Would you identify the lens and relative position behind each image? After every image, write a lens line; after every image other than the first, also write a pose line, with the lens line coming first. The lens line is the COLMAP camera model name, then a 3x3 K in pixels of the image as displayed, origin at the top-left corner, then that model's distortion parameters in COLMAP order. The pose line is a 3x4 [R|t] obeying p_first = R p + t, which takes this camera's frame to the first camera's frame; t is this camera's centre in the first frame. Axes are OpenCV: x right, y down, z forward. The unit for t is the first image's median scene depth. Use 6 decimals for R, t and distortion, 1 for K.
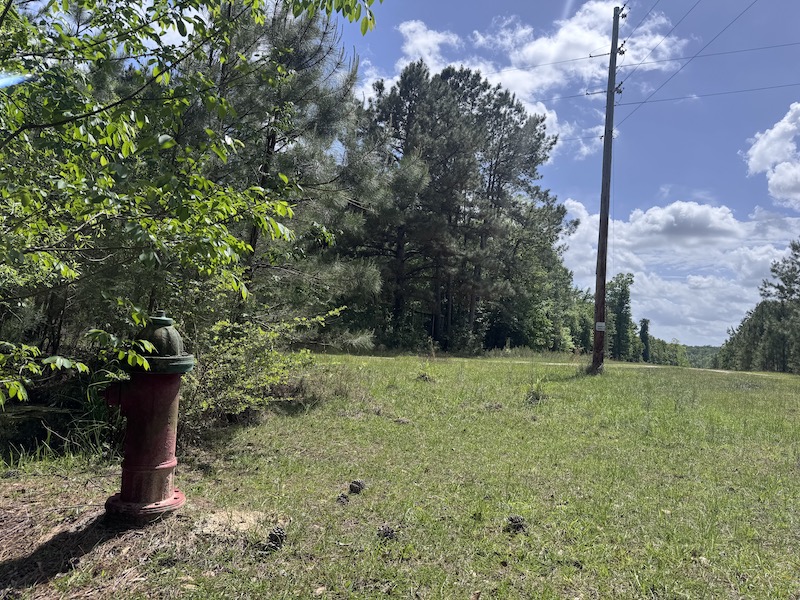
lens RADIAL K [[559.1, 0, 399.7], [0, 559.1, 300.3], [0, 0, 1]] dist [0.033561, -0.039012]
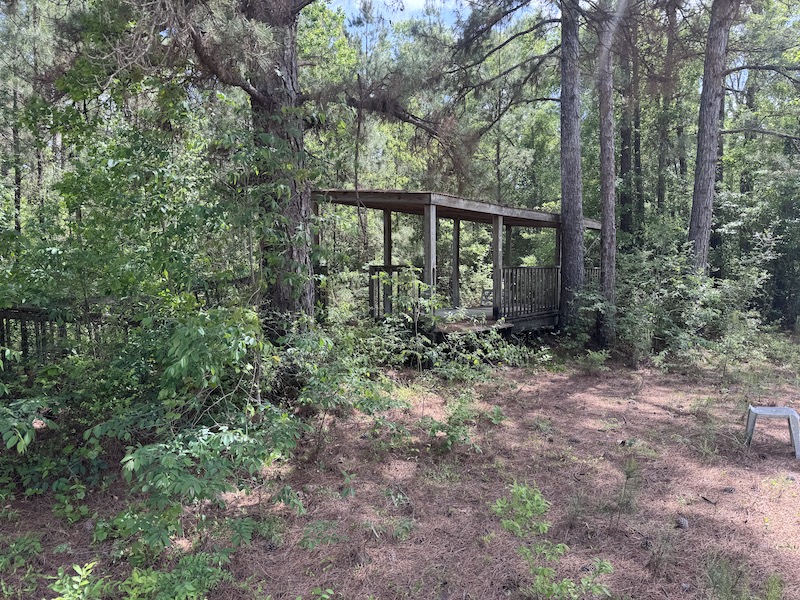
lens RADIAL K [[559.1, 0, 399.1], [0, 559.1, 300.3], [0, 0, 1]] dist [0.033561, -0.039012]
pose [[0.934598, -0.019951, -0.355147, 0.075258], [0.064071, 0.991538, 0.112907, 0.026720], [0.349889, -0.128277, 0.927967, 0.601896]]
